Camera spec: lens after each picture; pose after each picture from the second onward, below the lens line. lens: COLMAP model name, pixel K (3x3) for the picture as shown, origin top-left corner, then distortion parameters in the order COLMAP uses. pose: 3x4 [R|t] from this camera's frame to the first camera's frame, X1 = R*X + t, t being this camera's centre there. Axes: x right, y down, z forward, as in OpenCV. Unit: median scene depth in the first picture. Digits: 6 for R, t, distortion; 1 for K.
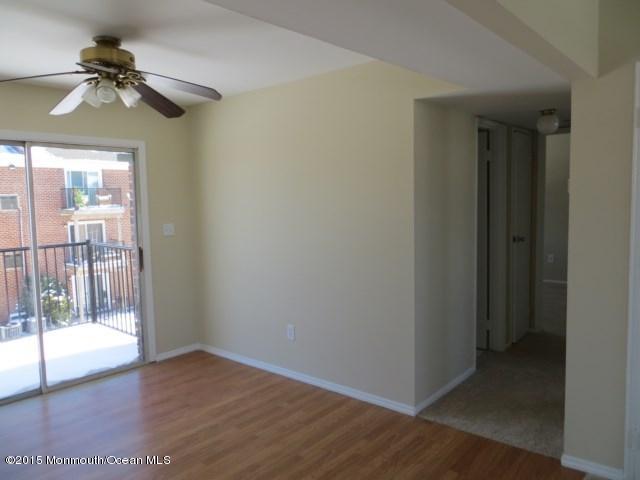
lens RADIAL K [[508.5, 0, 320.0], [0, 508.5, 240.0], [0, 0, 1]] dist [0.000989, -0.001795]
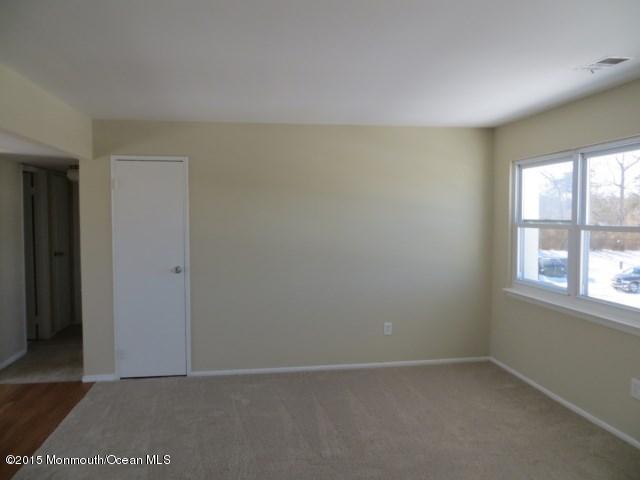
lens RADIAL K [[508.5, 0, 320.0], [0, 508.5, 240.0], [0, 0, 1]] dist [0.000989, -0.001795]
pose [[0.680455, -0.012524, 0.732683, -0.135537], [0.045174, 0.998669, -0.024883, 0.028035], [-0.731396, 0.050030, 0.680115, -0.456096]]
